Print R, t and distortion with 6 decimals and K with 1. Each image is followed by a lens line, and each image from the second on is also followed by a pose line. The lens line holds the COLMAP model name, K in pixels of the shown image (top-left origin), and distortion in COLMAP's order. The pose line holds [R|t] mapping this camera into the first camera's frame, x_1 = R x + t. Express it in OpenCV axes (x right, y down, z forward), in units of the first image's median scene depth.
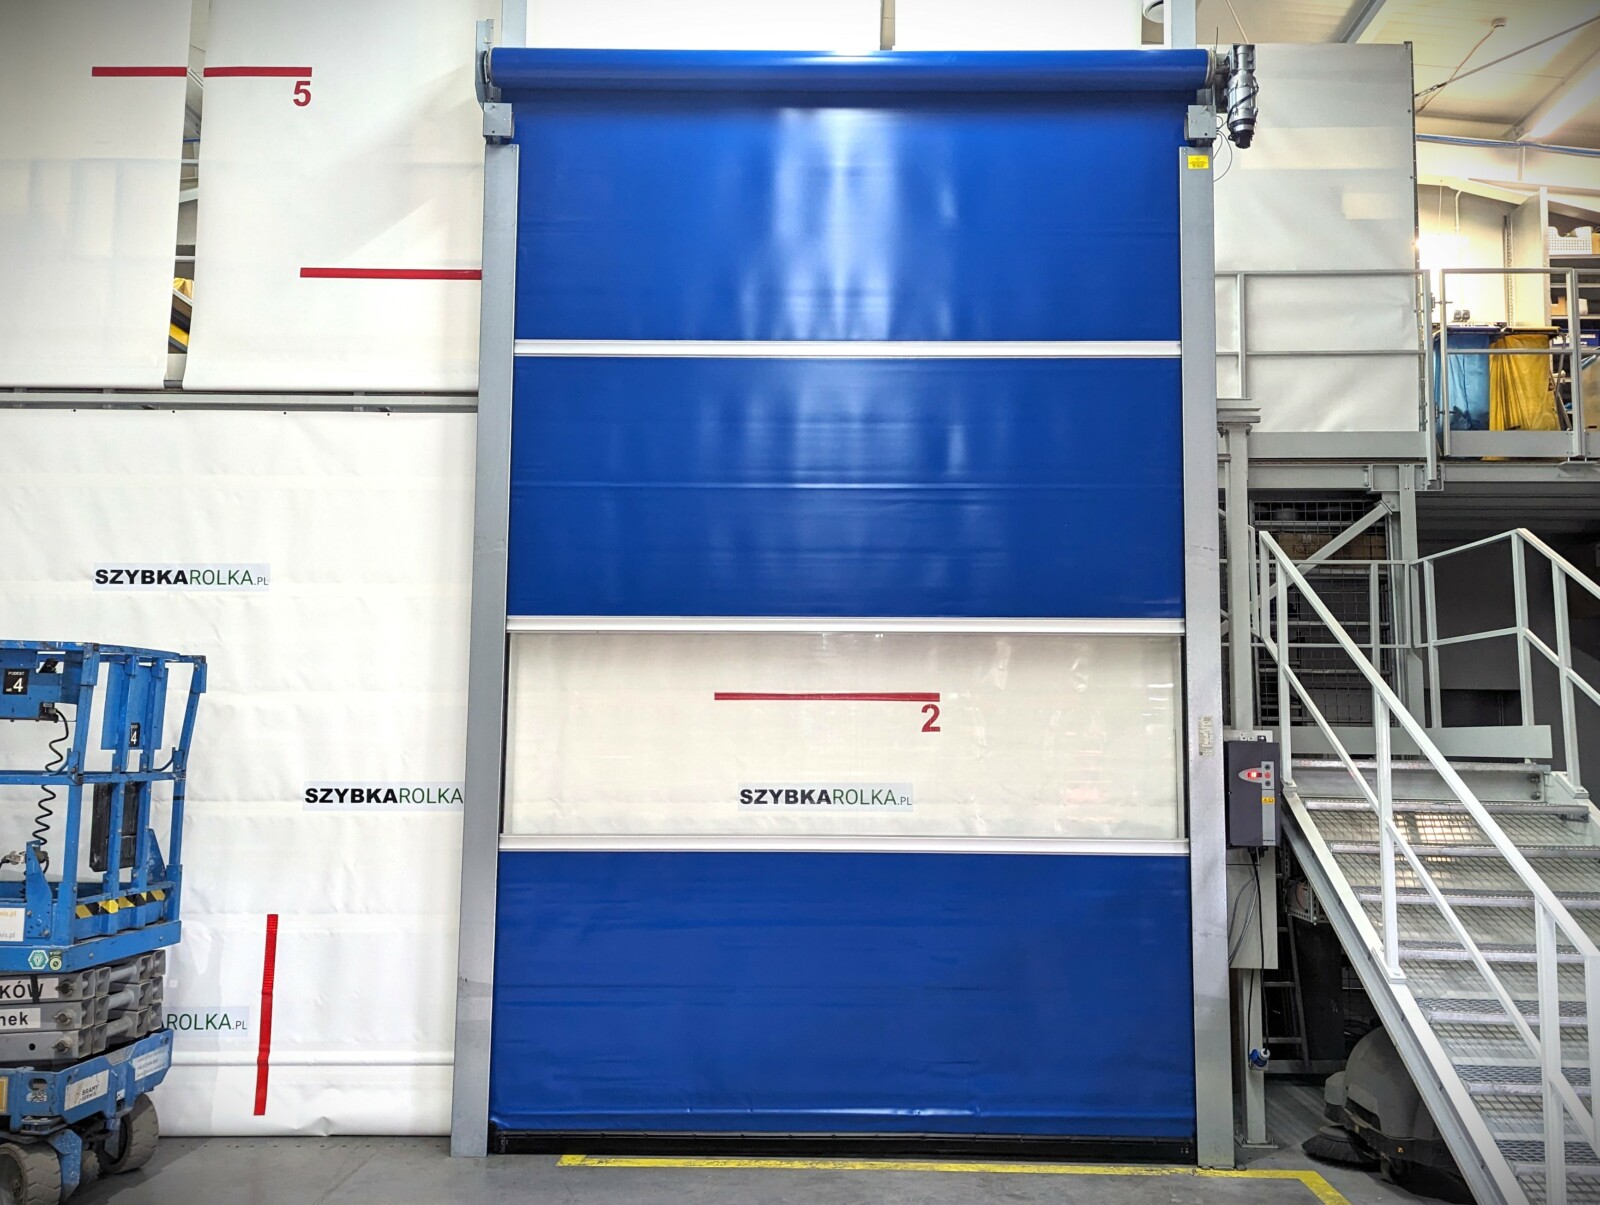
lens RADIAL K [[1328.6, 0, 818.3], [0, 1328.6, 617.6], [0, 0, 1]] dist [0.084260, -0.097350]
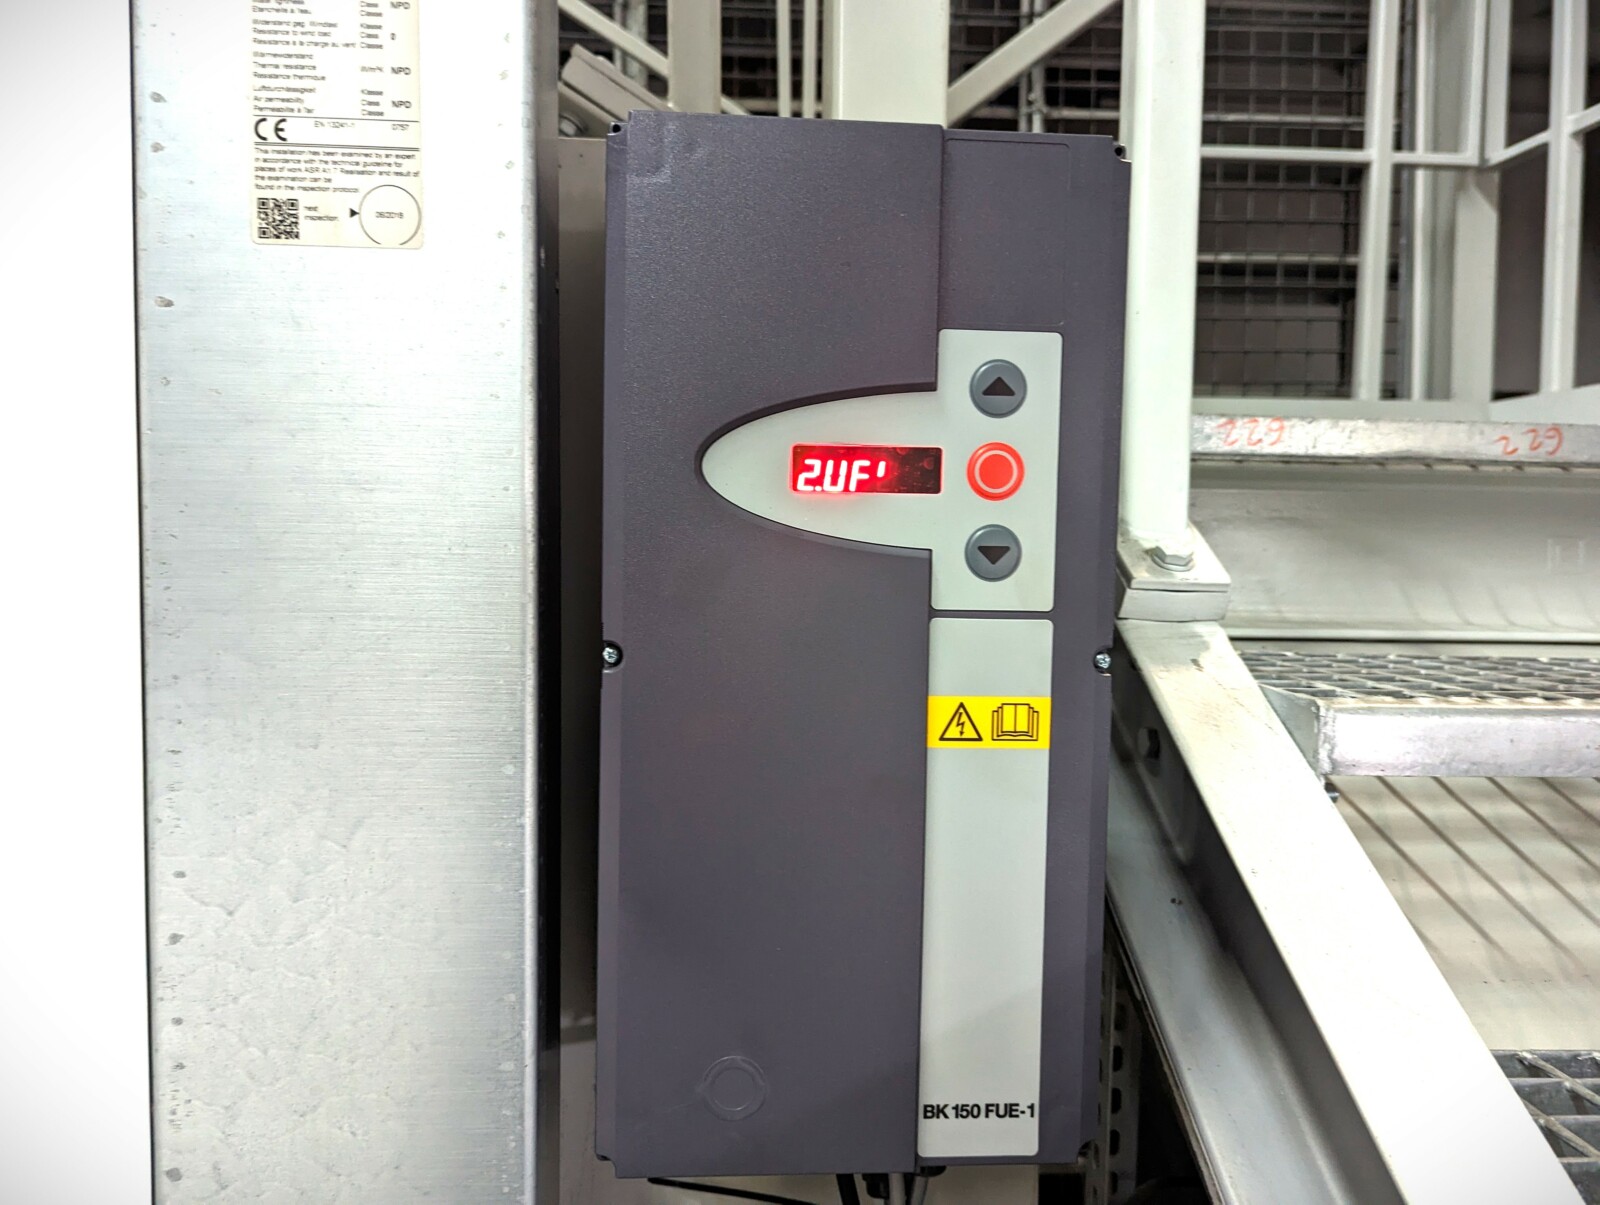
lens RADIAL K [[1132.1, 0, 790.0], [0, 1132.1, 601.2], [0, 0, 1]] dist [0.068468, -0.062624]
pose [[0.997489, 0.001113, 0.070819, 0.300759], [-0.012210, 0.987609, 0.156459, 0.109214], [-0.069767, -0.156931, 0.985142, 0.877935]]
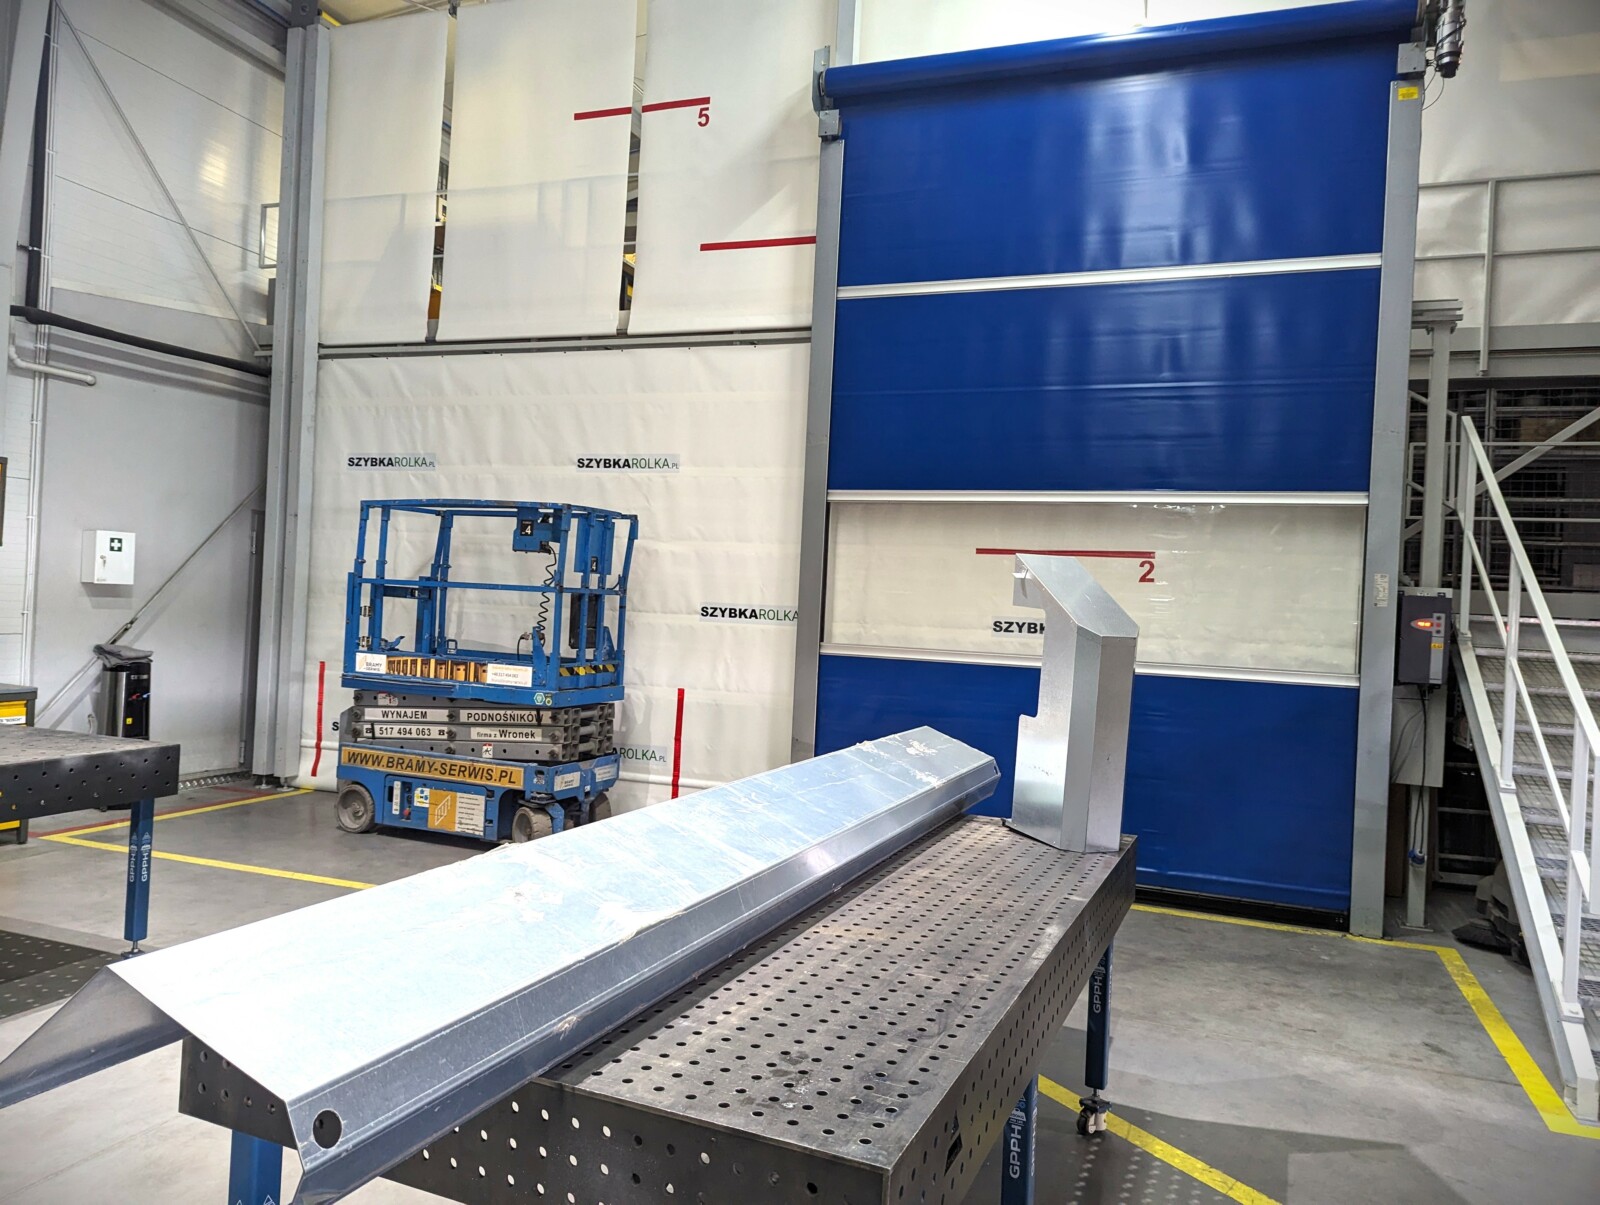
lens RADIAL K [[1132.1, 0, 790.0], [0, 1132.1, 601.2], [0, 0, 1]] dist [0.068468, -0.062624]
pose [[0.940121, 0.036403, -0.338891, 0.134490], [-0.007621, 0.996277, 0.085877, 0.013303], [0.340755, -0.078152, 0.936898, -0.136849]]
